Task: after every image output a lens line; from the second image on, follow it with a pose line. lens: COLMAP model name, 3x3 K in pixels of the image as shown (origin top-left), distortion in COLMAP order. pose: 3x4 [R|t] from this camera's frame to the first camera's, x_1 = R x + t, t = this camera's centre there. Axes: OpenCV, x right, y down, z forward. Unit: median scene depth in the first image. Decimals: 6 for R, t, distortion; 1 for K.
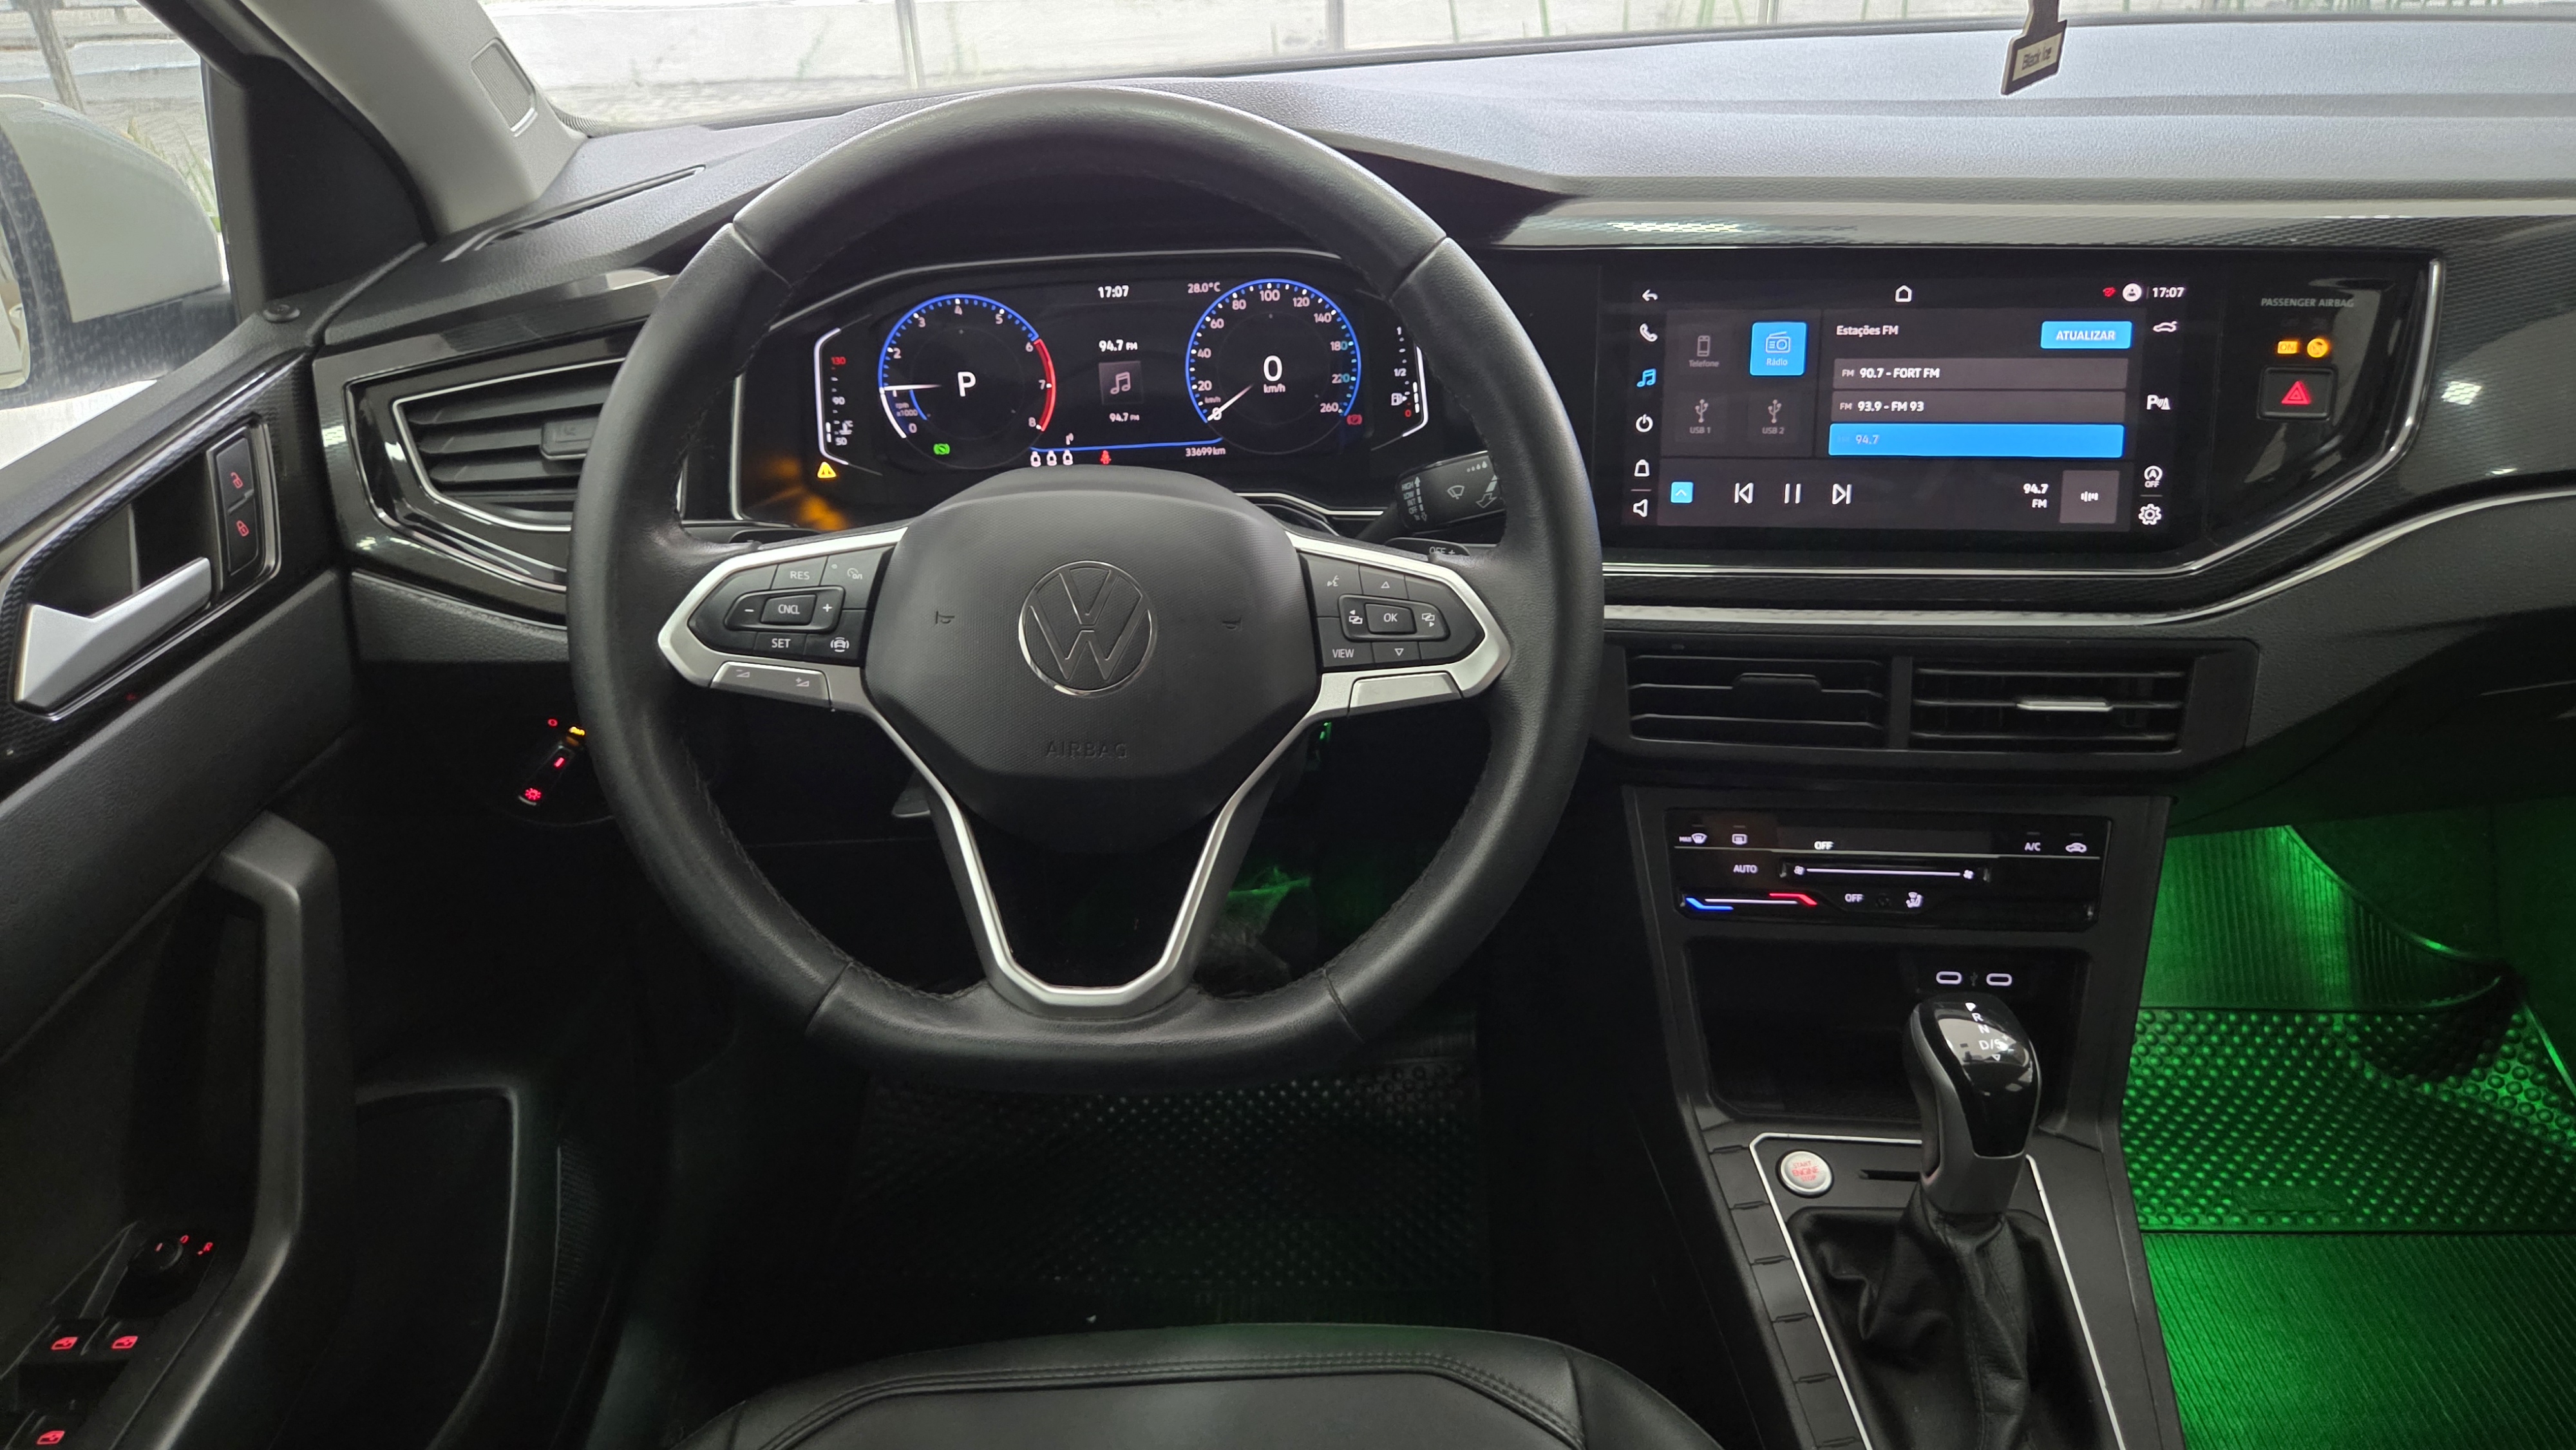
lens RADIAL K [[1725.4, 0, 1288.0], [0, 1725.4, 725.0], [0, 0, 1]] dist [0.045745, -0.052401]
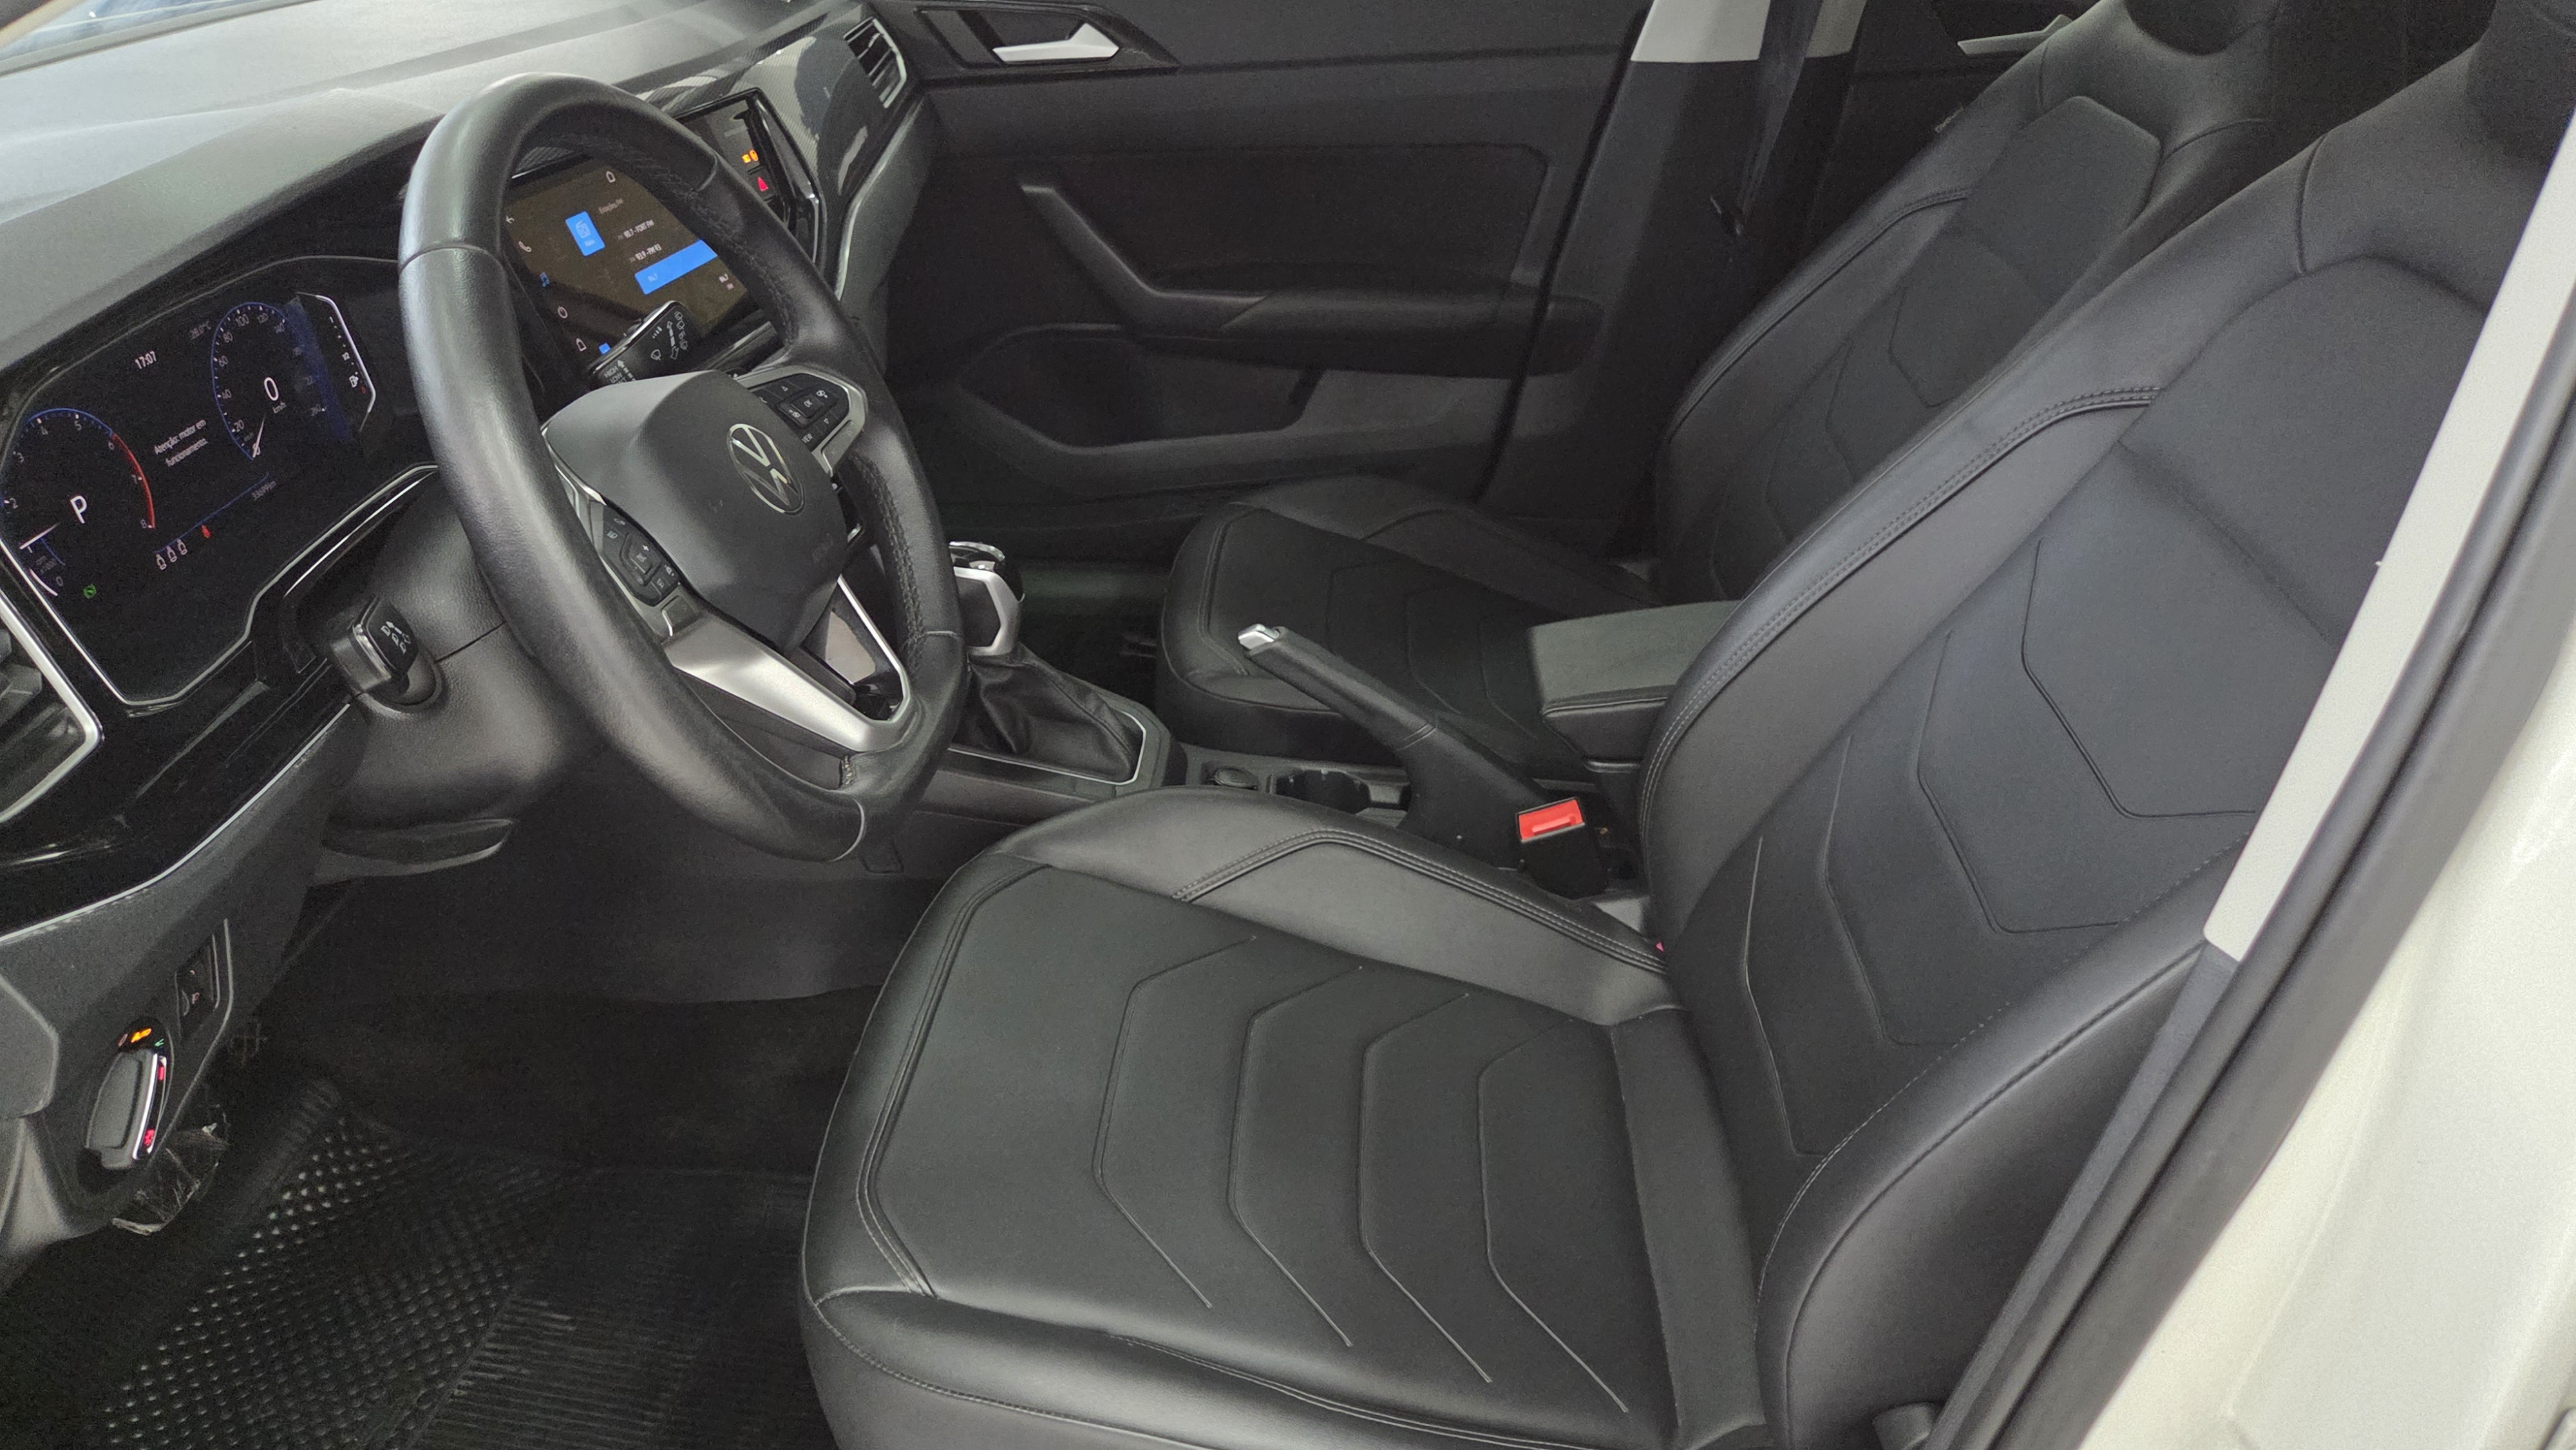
lens RADIAL K [[1725.4, 0, 1288.0], [0, 1725.4, 725.0], [0, 0, 1]] dist [0.045745, -0.052401]
pose [[0.075719, -0.470208, 0.879302, -0.968743], [0.473885, 0.792851, 0.383171, -0.159722], [-0.877325, 0.387674, 0.282858, 0.261116]]
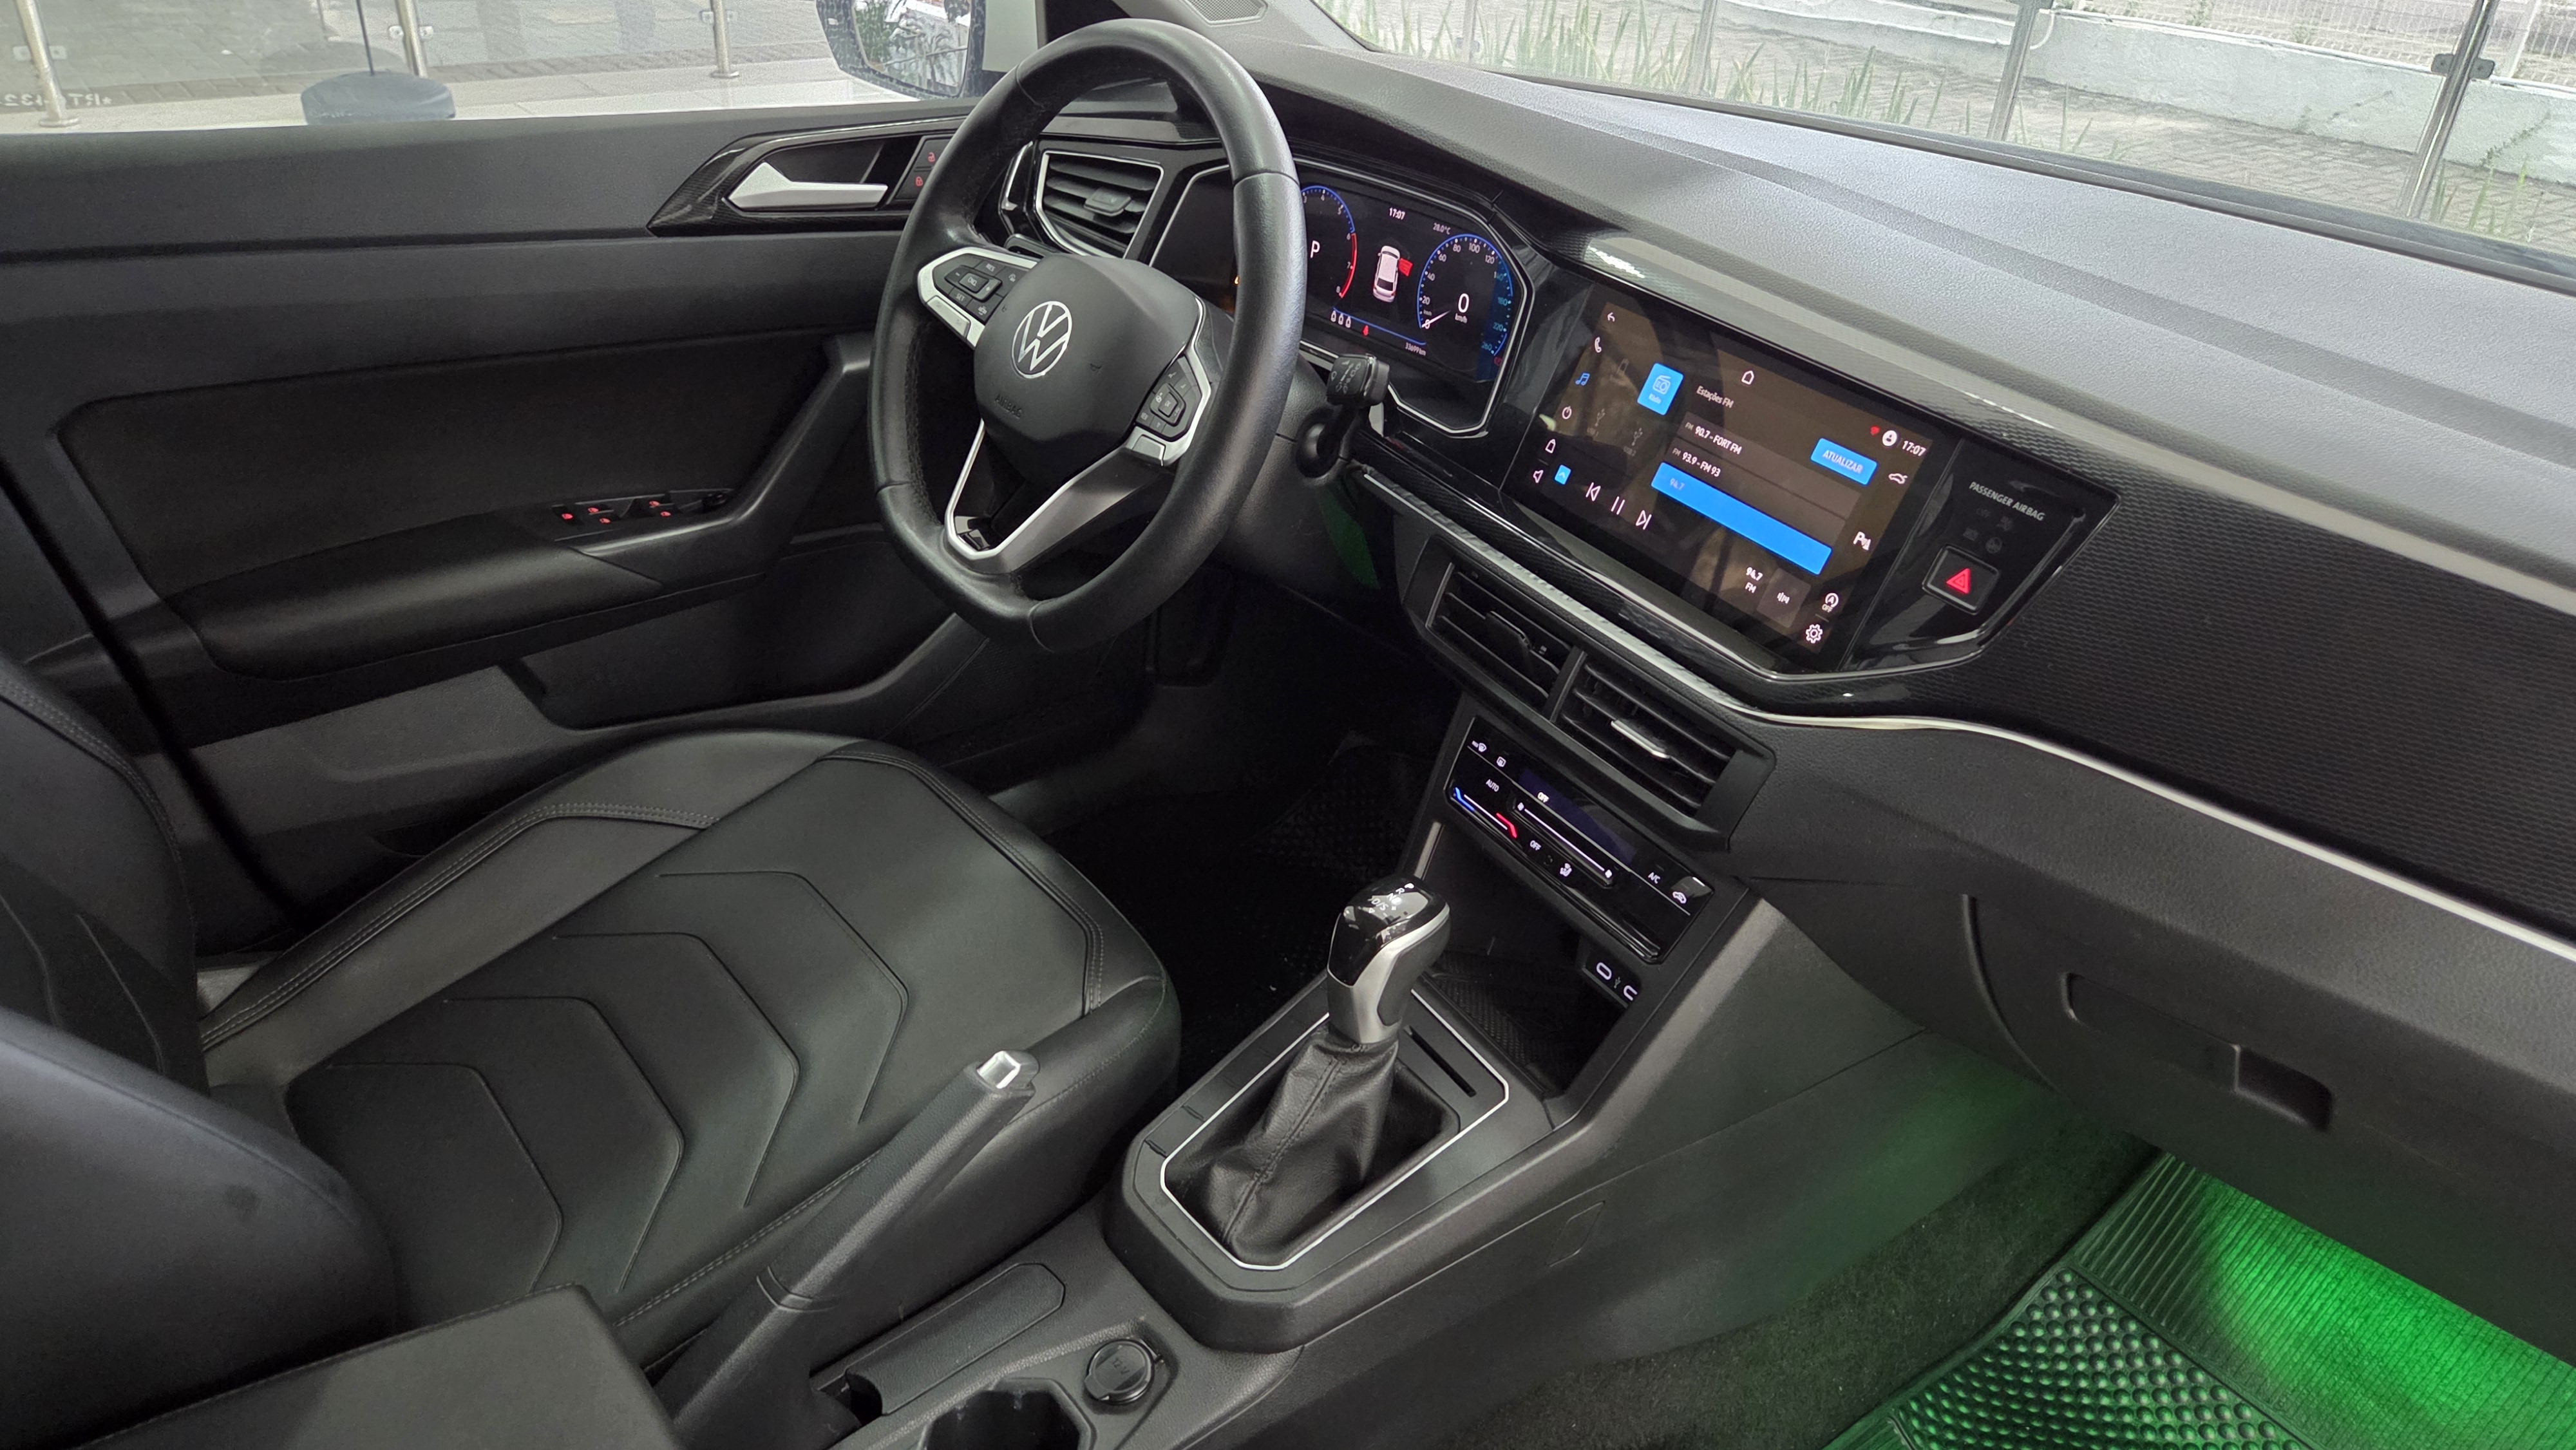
lens RADIAL K [[1757.1, 0, 1345.8], [0, 1757.1, 737.5], [0, 0, 1]] dist [0.051052, -0.001069]
pose [[0.616751, 0.452602, -0.644026, 0.956888], [-0.460115, 0.871124, 0.171570, -0.108046], [0.638680, 0.190510, 0.745516, 0.005619]]
